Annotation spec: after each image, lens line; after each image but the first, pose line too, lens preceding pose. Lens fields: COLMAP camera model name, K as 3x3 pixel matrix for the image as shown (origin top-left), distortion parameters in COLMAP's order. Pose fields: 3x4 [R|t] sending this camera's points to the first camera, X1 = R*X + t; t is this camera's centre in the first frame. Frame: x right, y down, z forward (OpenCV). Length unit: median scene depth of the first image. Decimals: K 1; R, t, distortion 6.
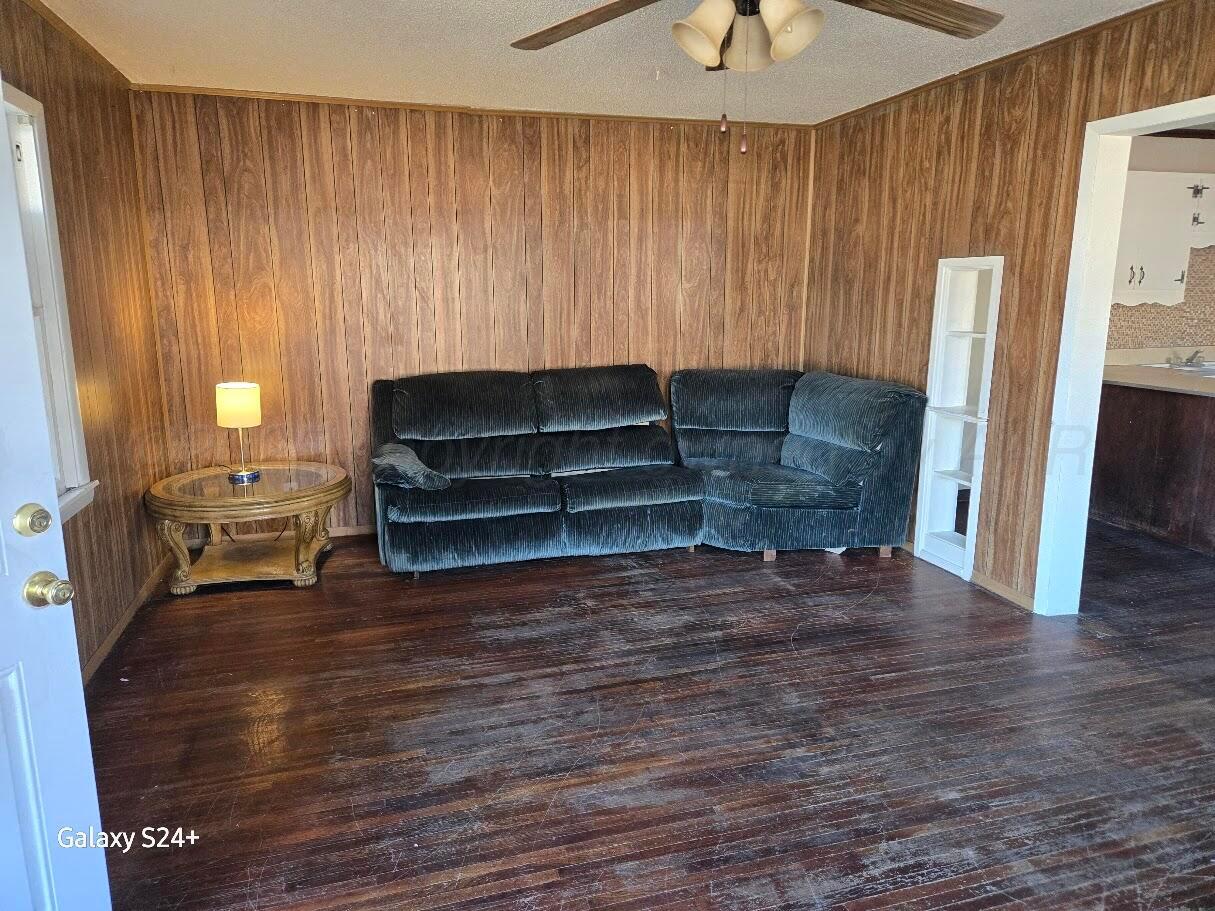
lens RADIAL K [[804.2, 0, 609.6], [0, 804.2, 456.9], [0, 0, 1]] dist [0.063215, -0.037004]
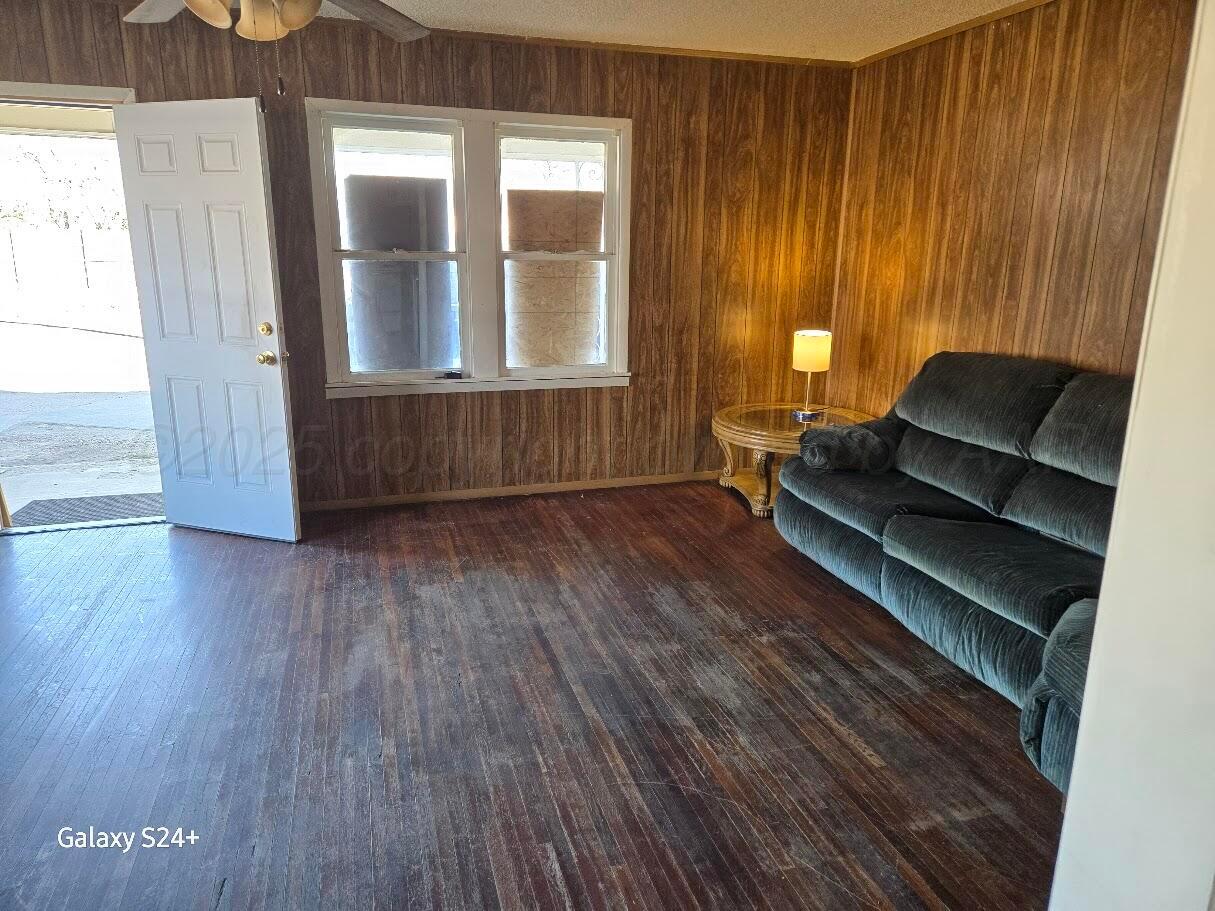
lens RADIAL K [[804.2, 0, 607.5], [0, 804.2, 451.8], [0, 0, 1]] dist [0.063215, -0.037004]
pose [[0.007983, 0.251919, -0.967715, 0.758485], [-0.220010, 0.944475, 0.244054, -0.167052], [0.975465, 0.210959, 0.062964, 0.819950]]
